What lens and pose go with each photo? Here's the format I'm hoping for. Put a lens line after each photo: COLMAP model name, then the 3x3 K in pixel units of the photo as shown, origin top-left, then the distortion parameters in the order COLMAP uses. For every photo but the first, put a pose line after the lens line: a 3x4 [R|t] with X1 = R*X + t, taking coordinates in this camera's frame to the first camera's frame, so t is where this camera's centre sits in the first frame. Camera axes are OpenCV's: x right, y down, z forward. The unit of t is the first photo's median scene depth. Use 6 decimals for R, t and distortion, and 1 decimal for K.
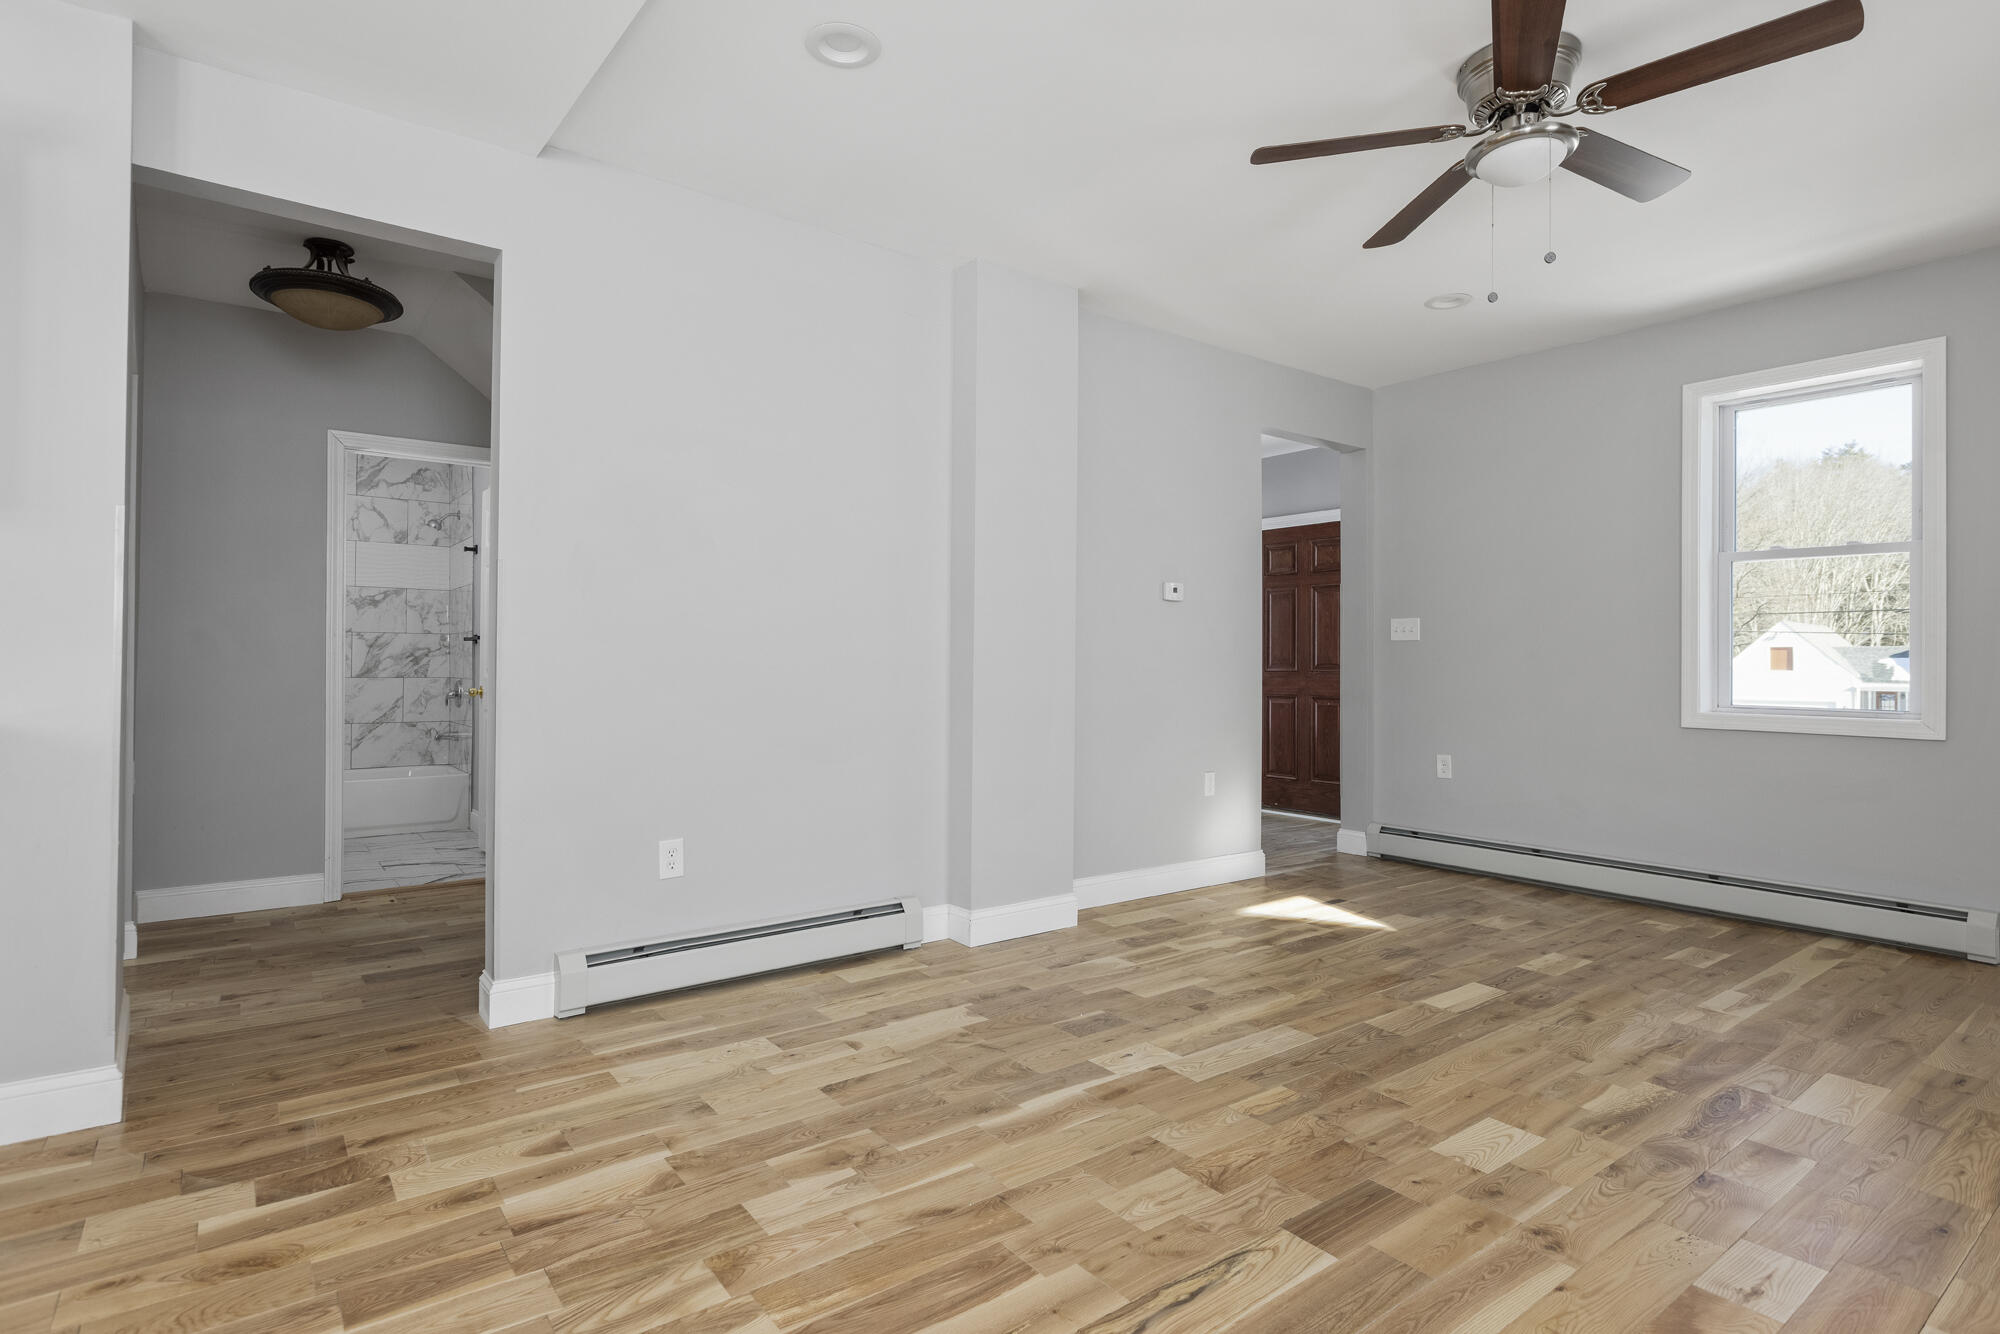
lens RADIAL K [[1004.1, 0, 985.6], [0, 1004.1, 660.1], [0, 0, 1]] dist [0.001456, 0.001315]
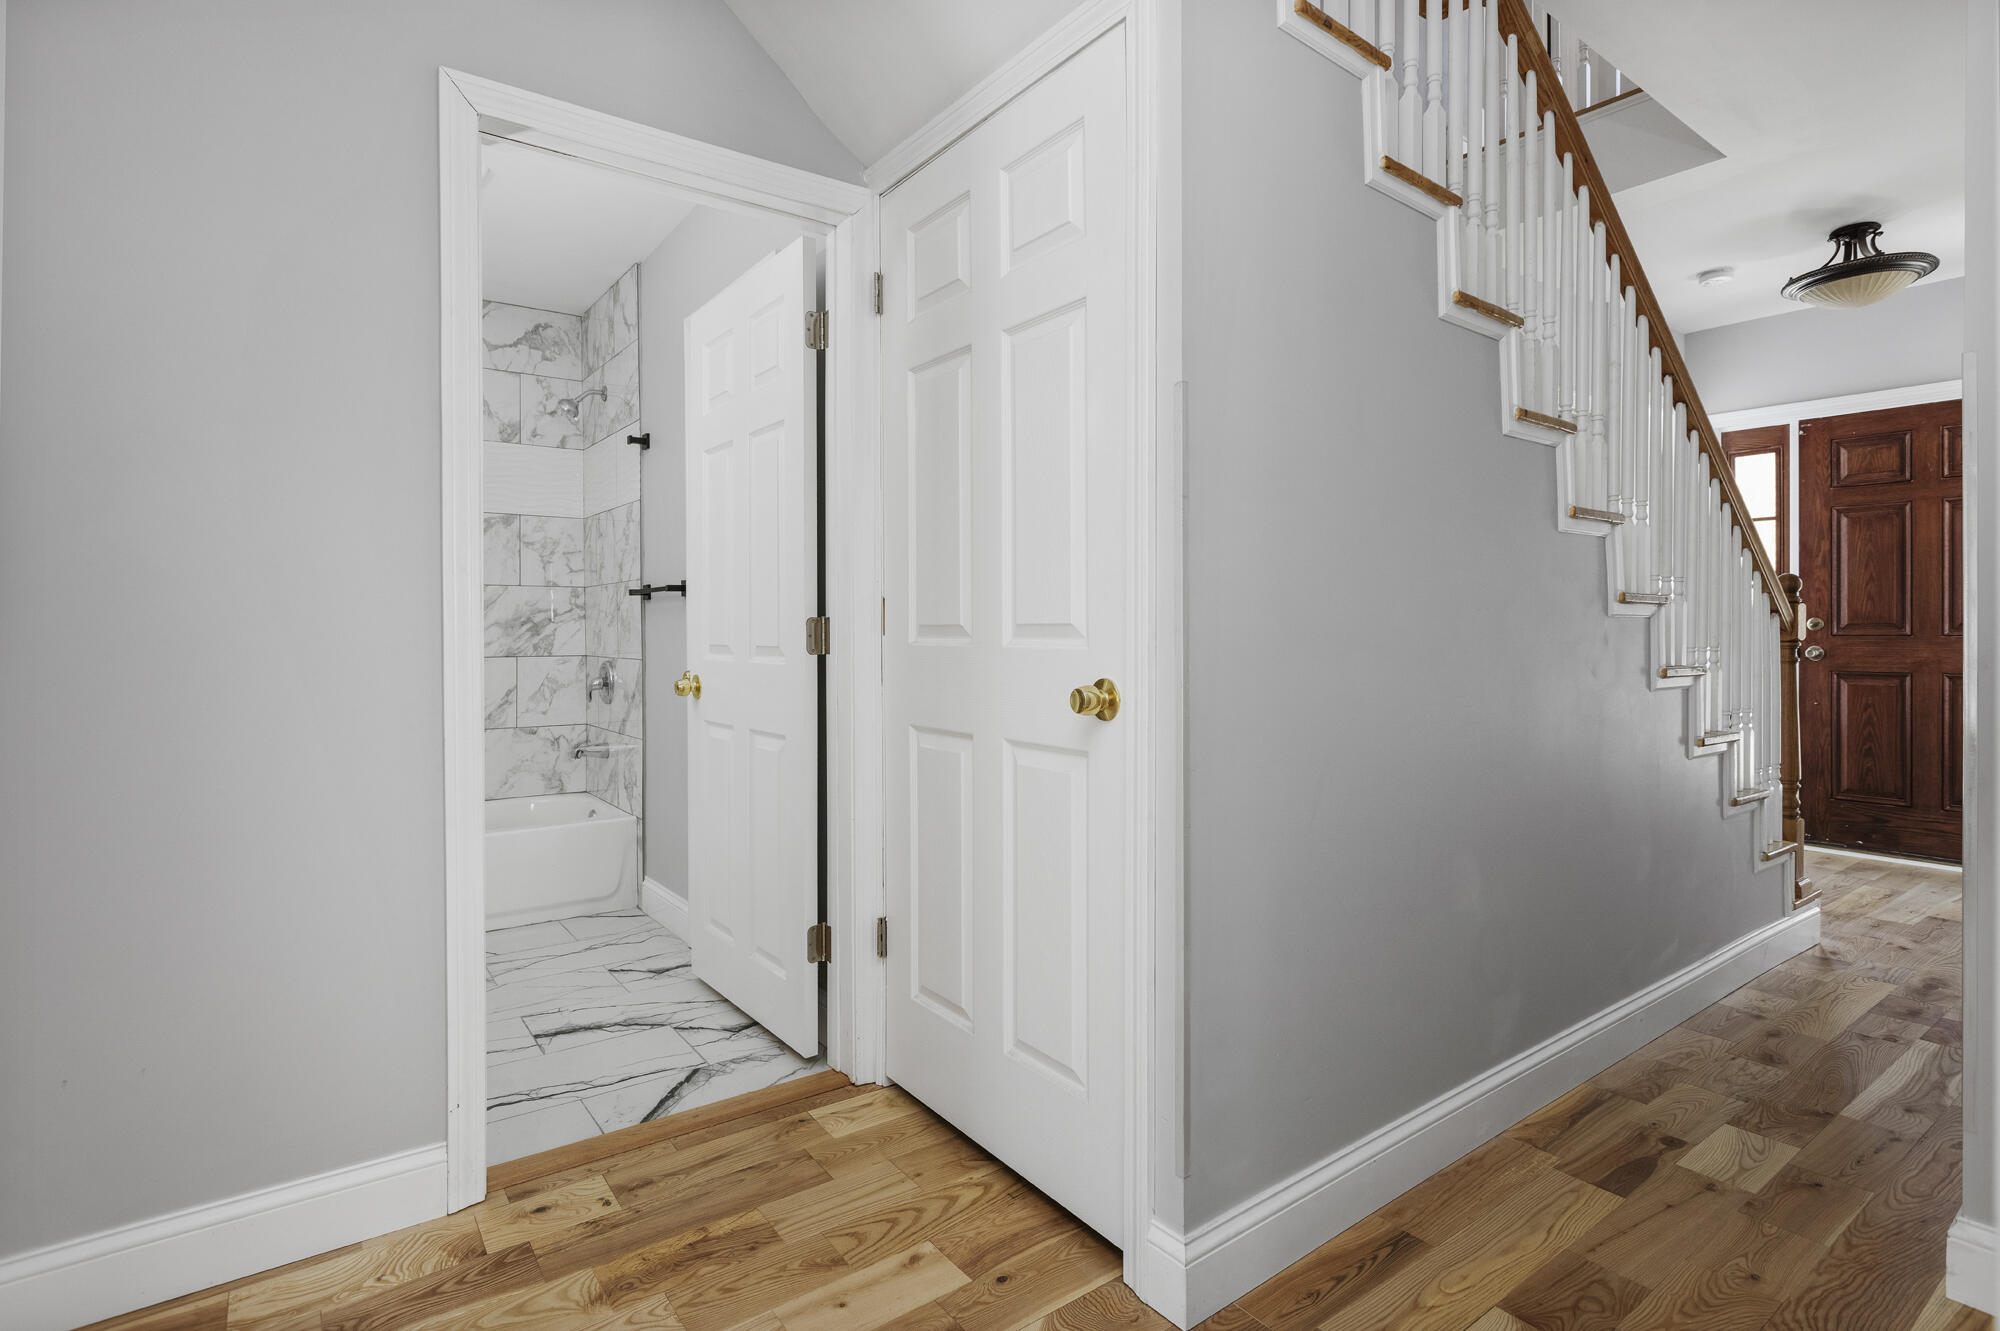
lens RADIAL K [[1004.1, 0, 989.4], [0, 1004.1, 636.8], [0, 0, 1]] dist [0.001456, 0.001315]
pose [[0.999778, -0.007812, -0.019561, -0.269911], [0.007994, 0.999925, 0.009244, 0.001616], [0.019487, -0.009399, 0.999766, 0.375669]]
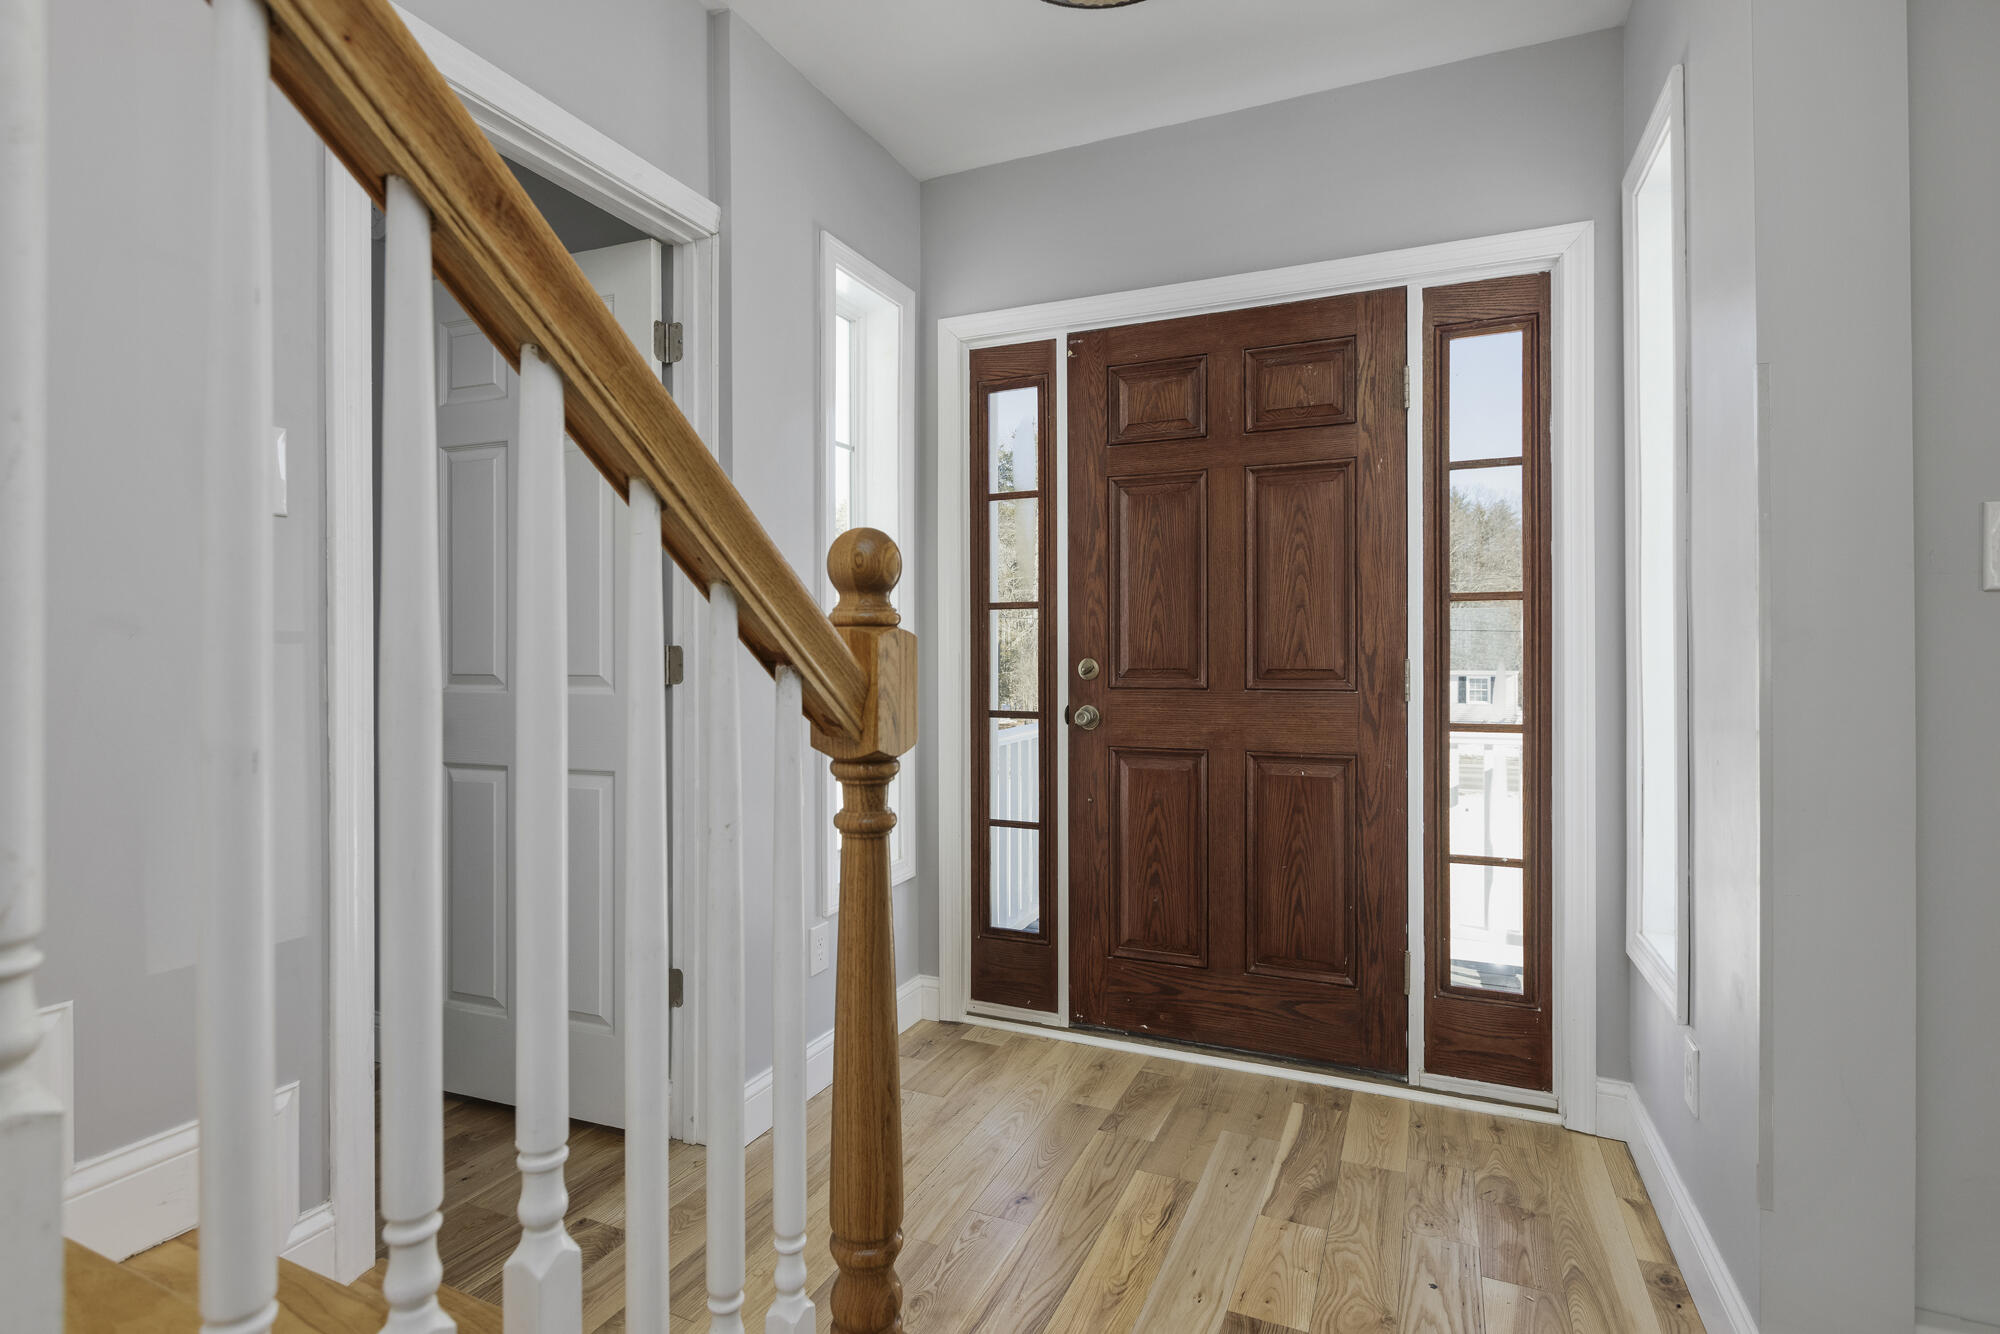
lens RADIAL K [[974.9, 0, 994.7], [0, 974.9, 666.7], [0, 0, 1]] dist [-0.001598, -0.001266]
pose [[0.869088, -0.007315, 0.494603, 0.055755], [0.002822, 0.999948, 0.009829, -0.001395], [-0.494649, -0.007147, 0.869063, 0.751498]]
